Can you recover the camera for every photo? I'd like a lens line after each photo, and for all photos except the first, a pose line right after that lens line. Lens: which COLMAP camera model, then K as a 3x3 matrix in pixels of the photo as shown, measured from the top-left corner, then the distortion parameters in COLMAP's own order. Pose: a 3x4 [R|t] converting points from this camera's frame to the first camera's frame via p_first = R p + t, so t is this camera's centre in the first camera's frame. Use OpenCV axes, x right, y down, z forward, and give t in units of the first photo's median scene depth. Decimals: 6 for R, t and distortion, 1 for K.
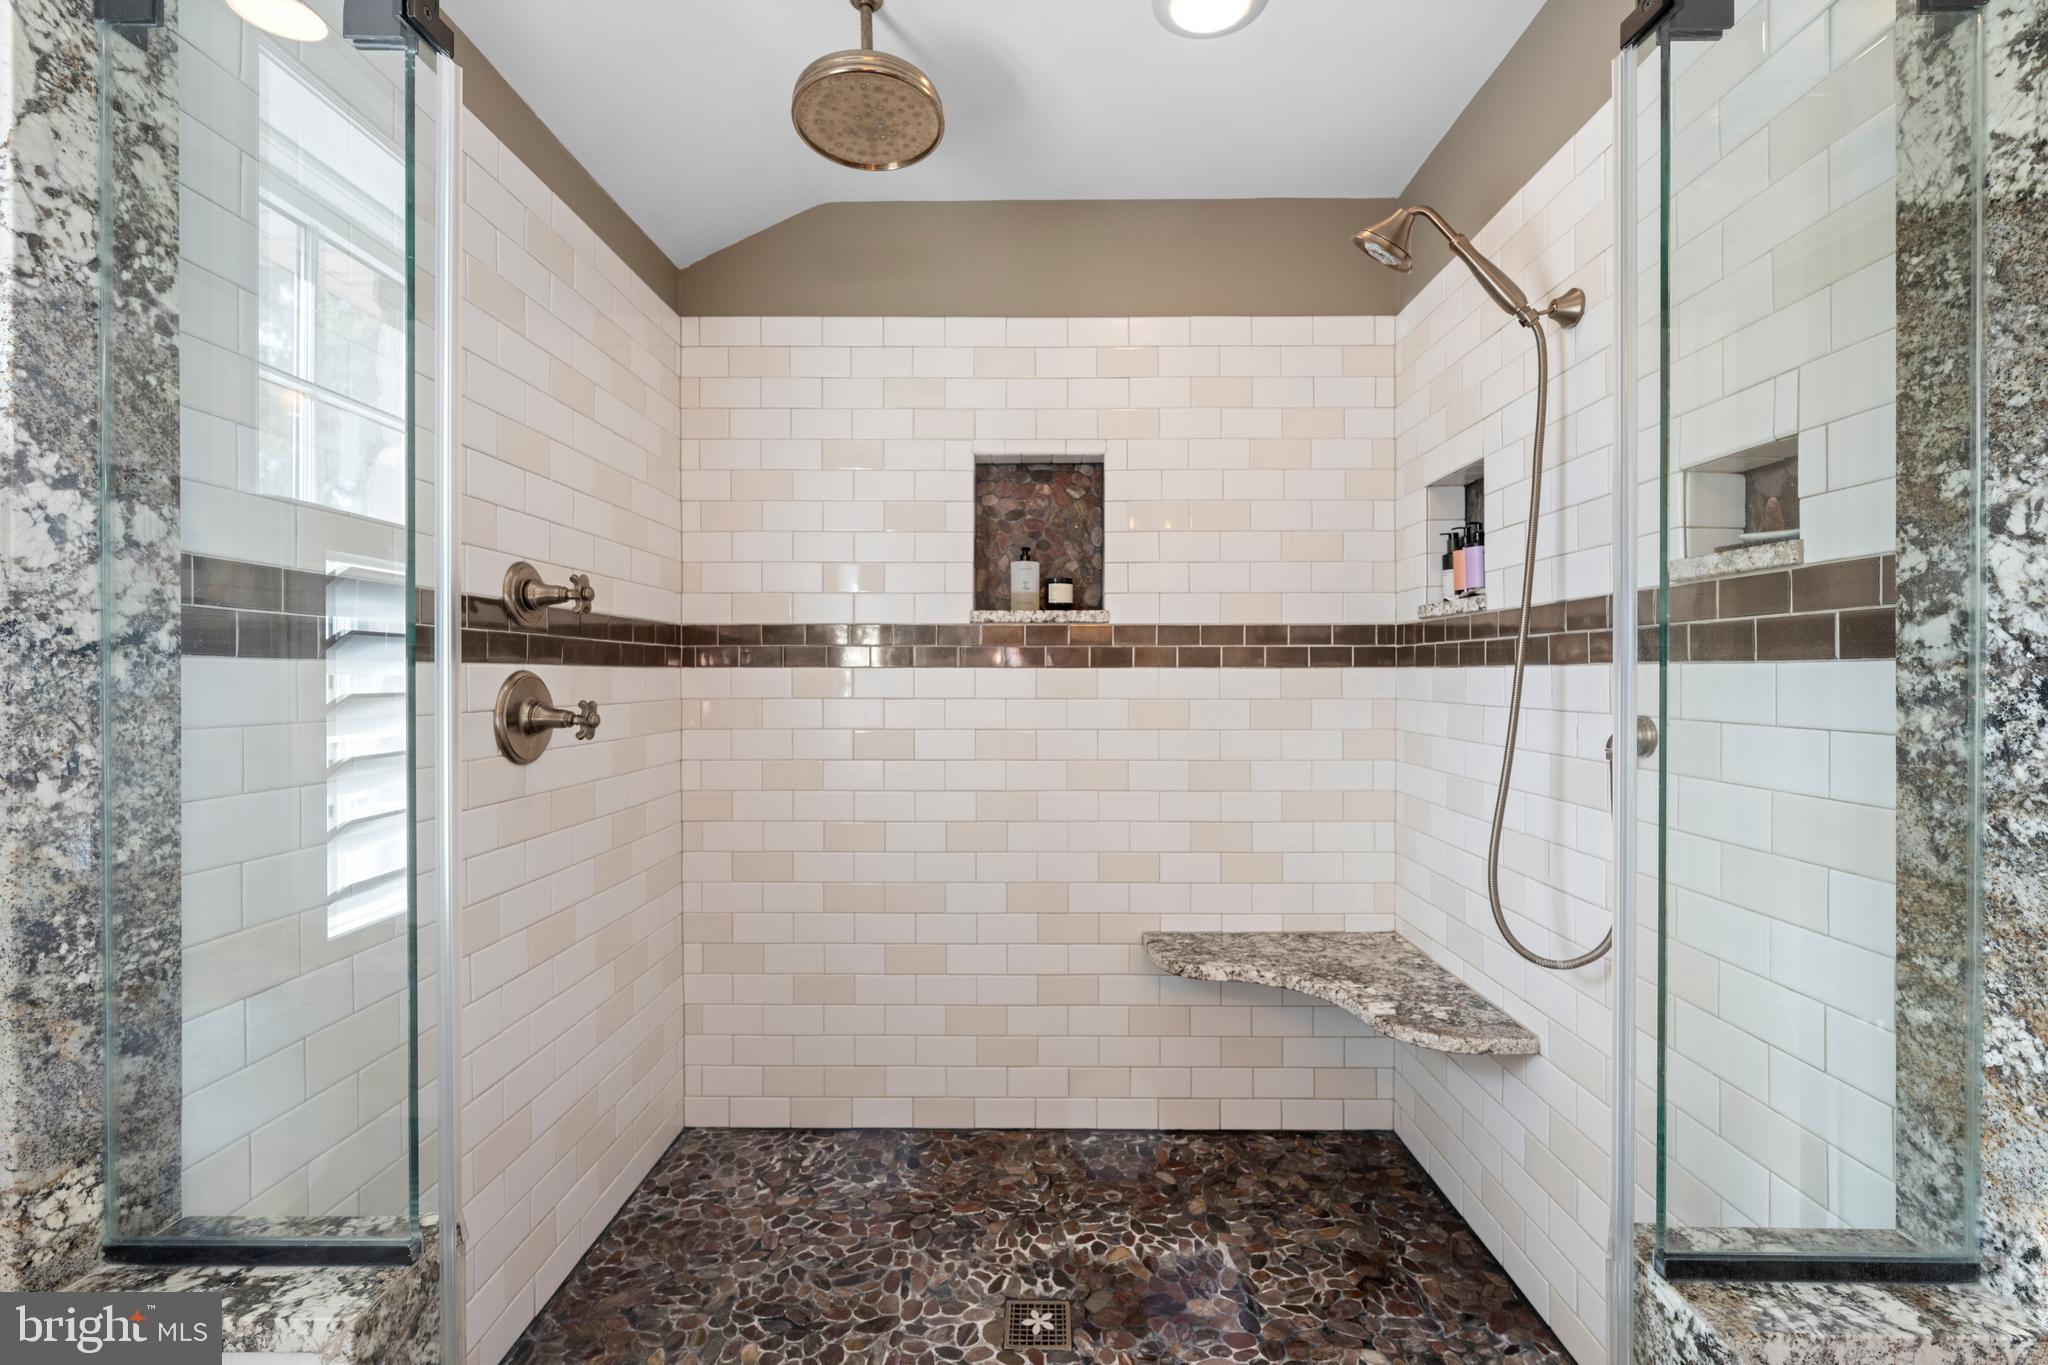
lens RADIAL K [[860.6, 0, 1018.8], [0, 860.6, 680.1], [0, 0, 1]] dist [-0.004325, 0.001211]
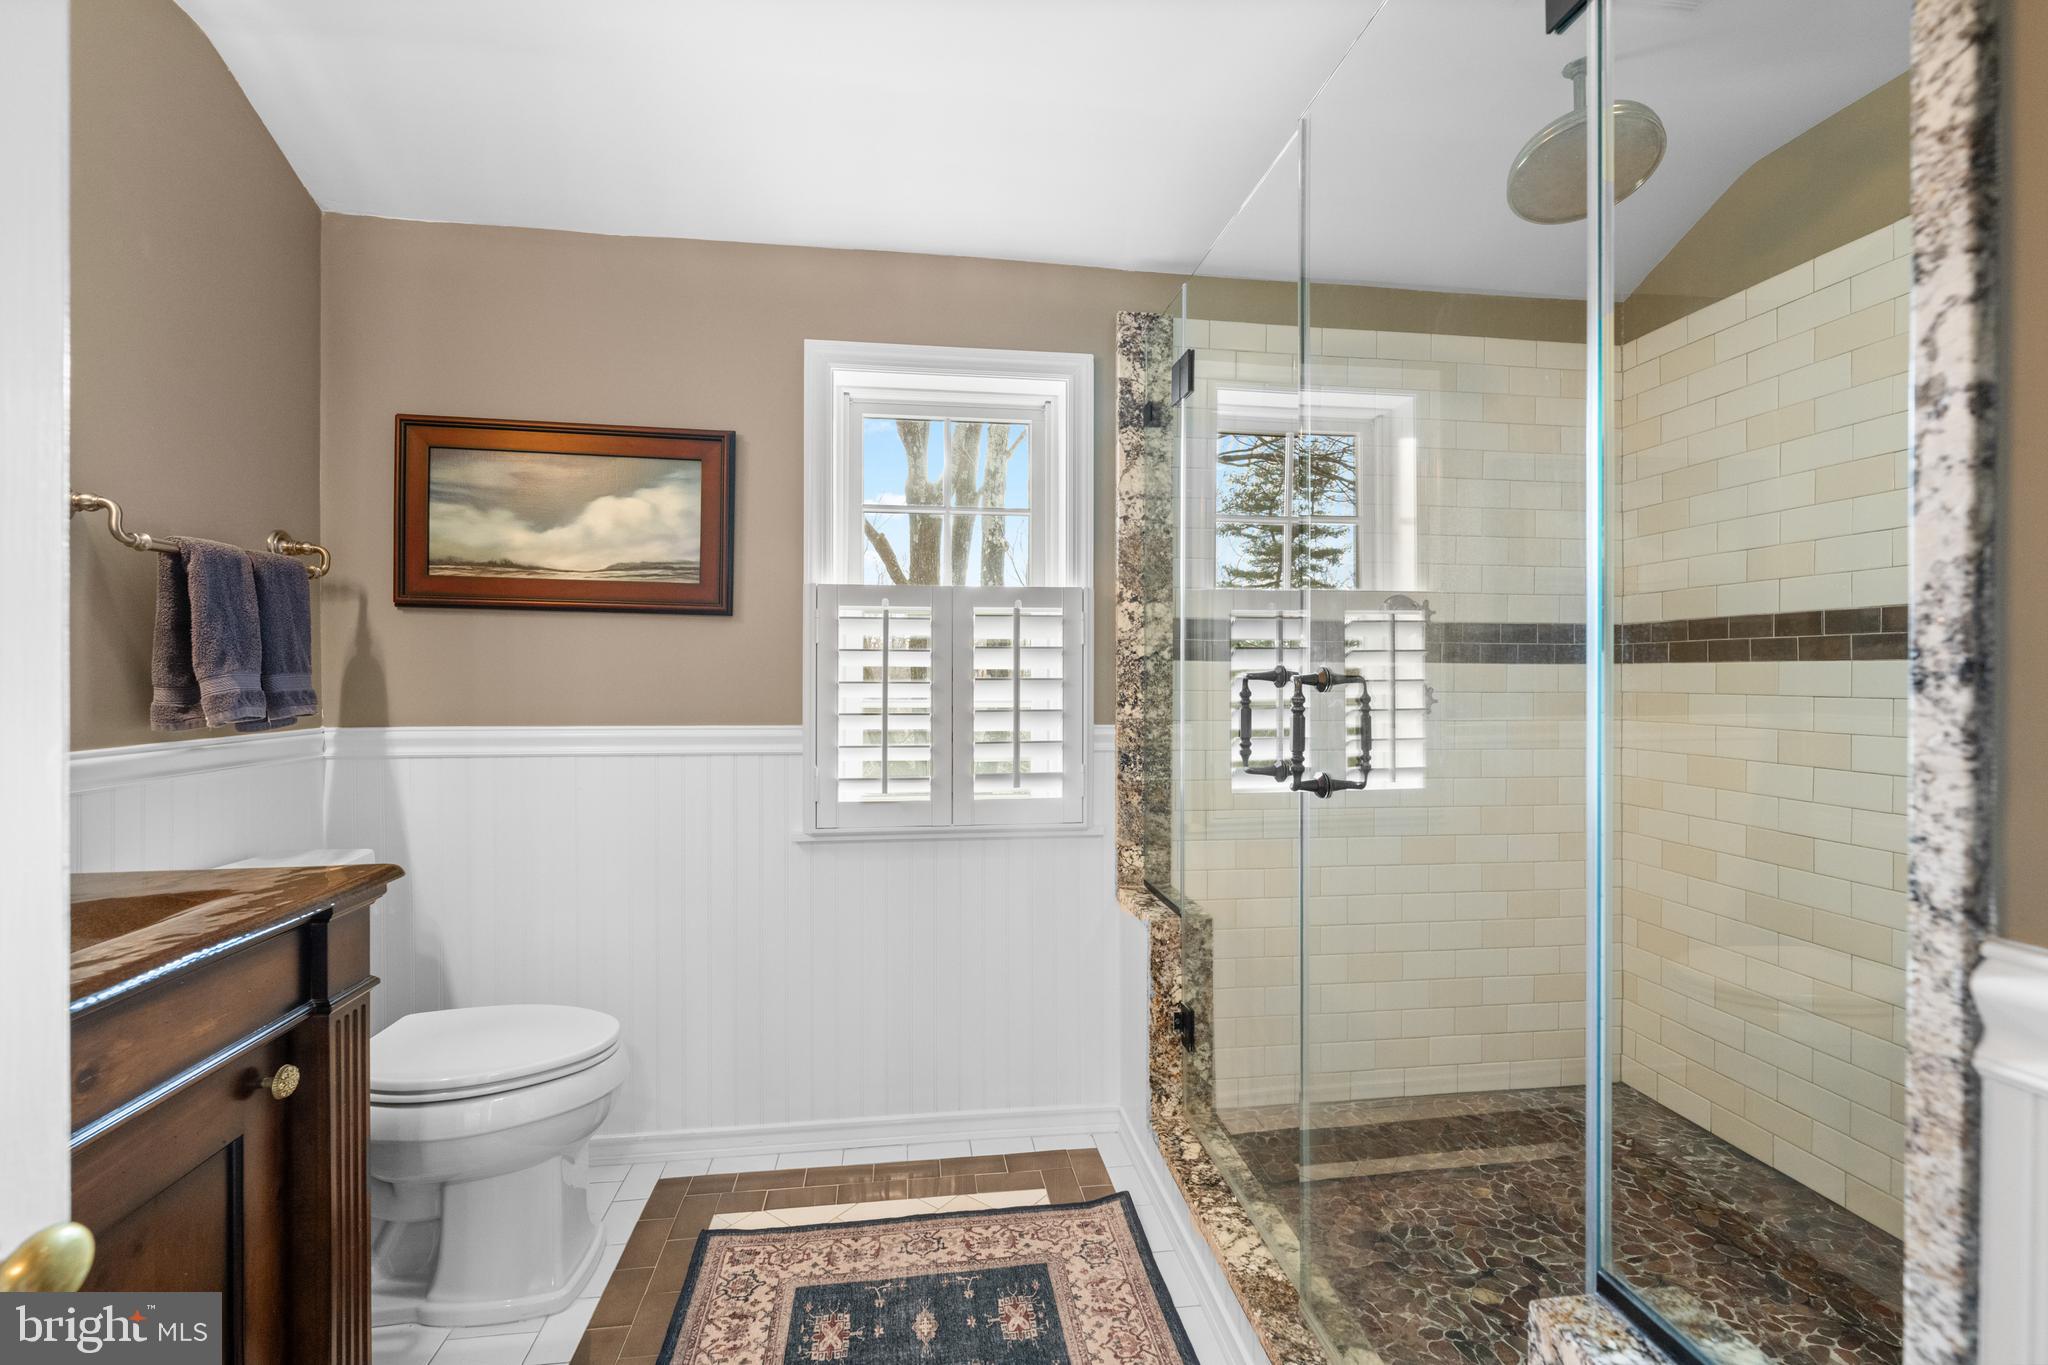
lens RADIAL K [[860.6, 0, 1020.5], [0, 860.6, 682.2], [0, 0, 1]] dist [-0.004325, 0.001211]
pose [[0.155567, 0.019331, -0.987636, 1.622569], [-0.007747, 0.999802, 0.018349, -0.009258], [0.987795, 0.004796, 0.155686, 0.198630]]
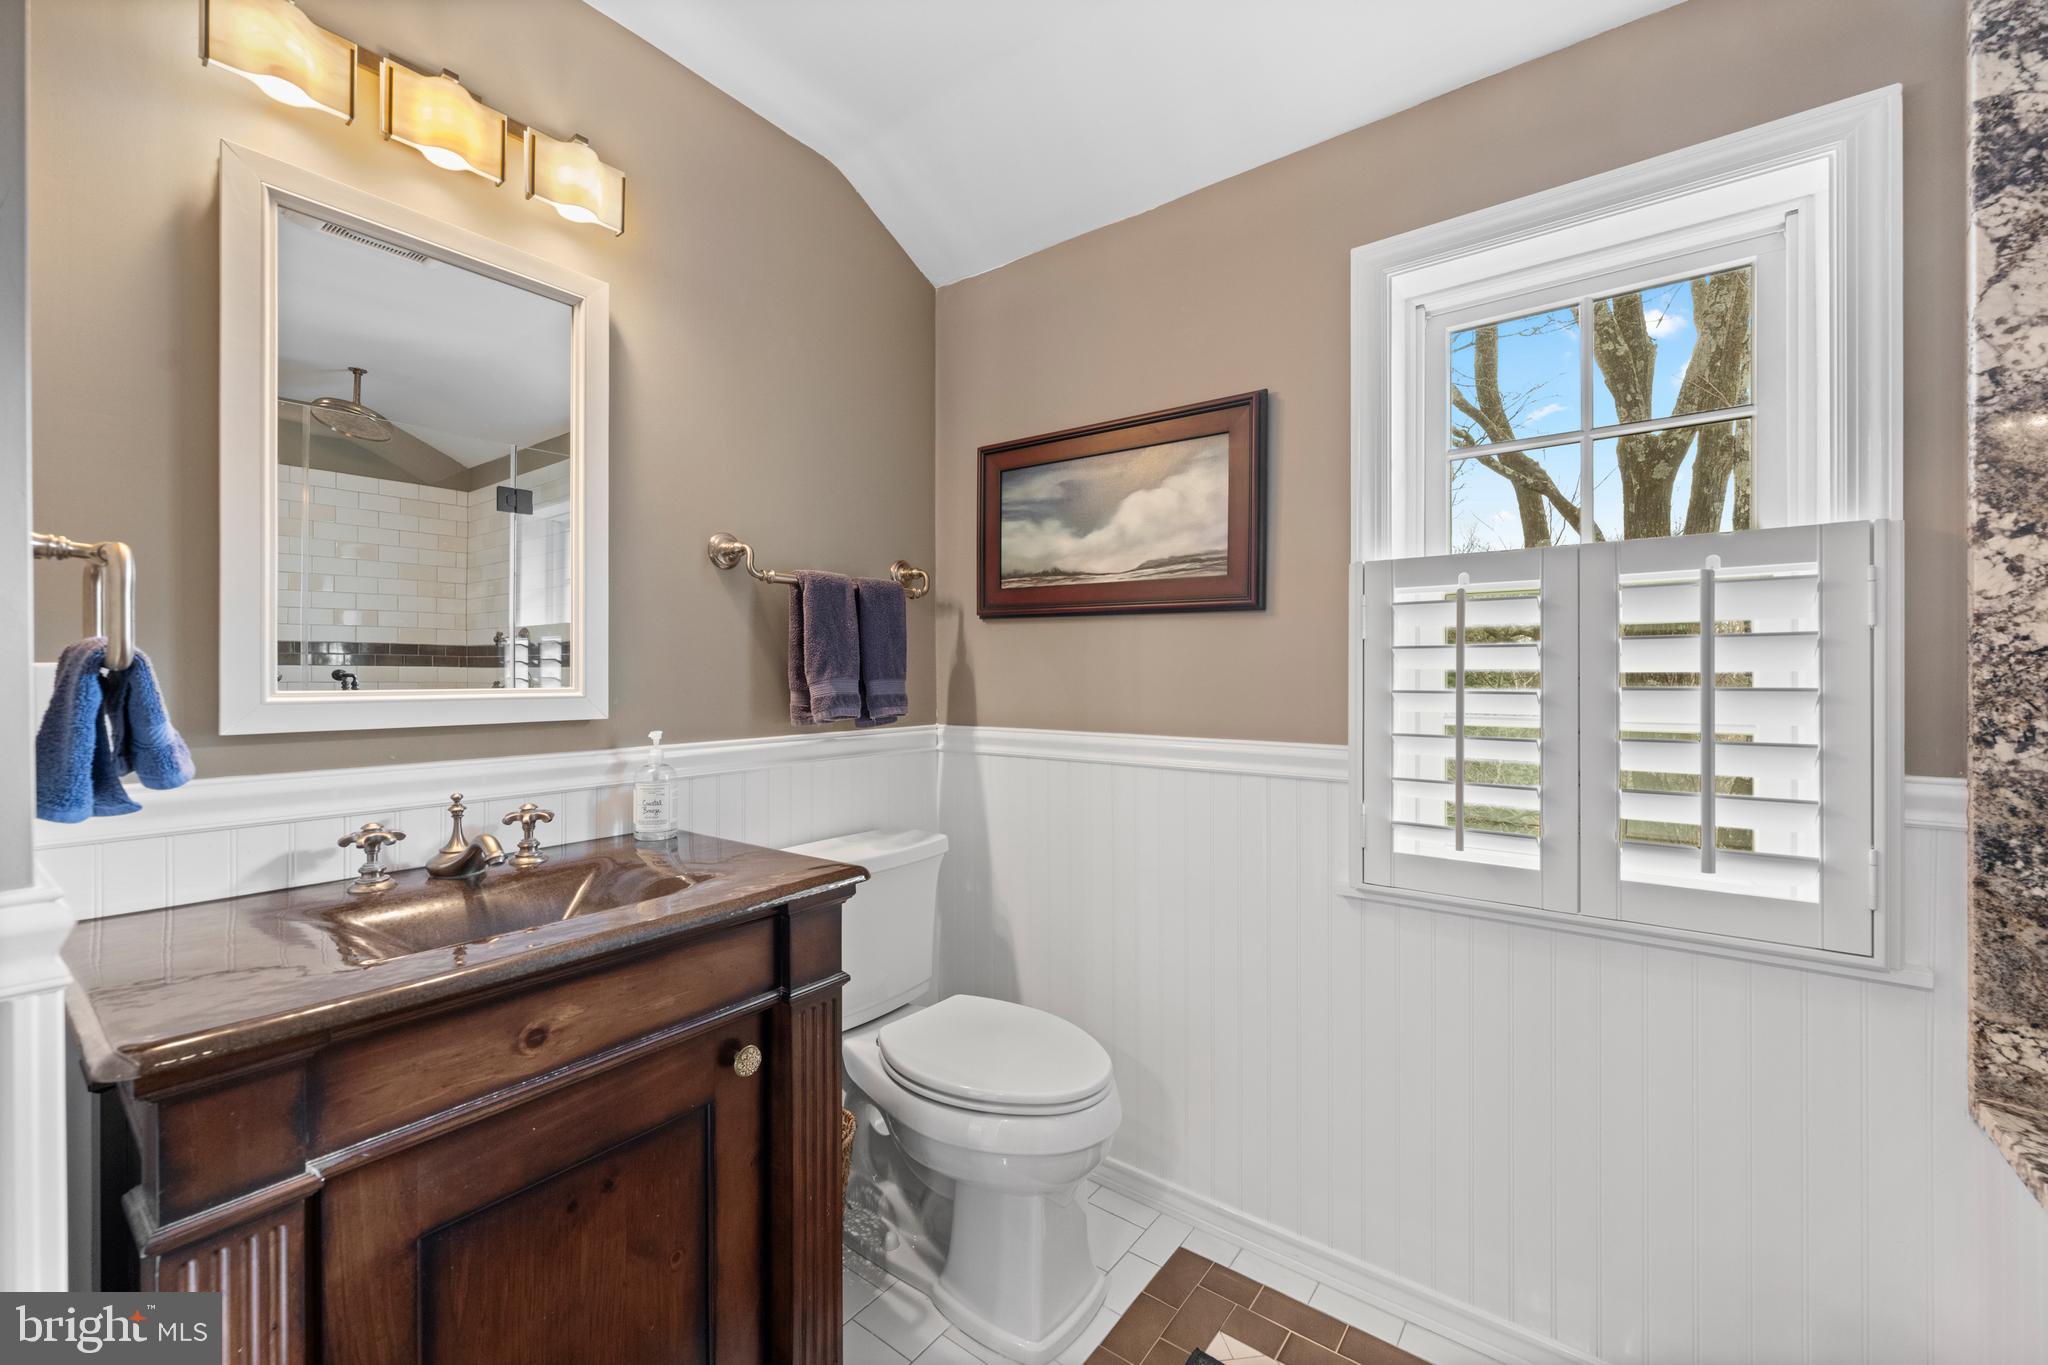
lens RADIAL K [[820.8, 0, 1008.1], [0, 820.8, 676.9], [0, 0, 1]] dist [-0.001009, -0.000202]
pose [[-0.588410, 0.011913, -0.808475, 0.945957], [0.002564, 0.999914, 0.012868, -0.015251], [0.808559, 0.005499, -0.588390, 0.452572]]
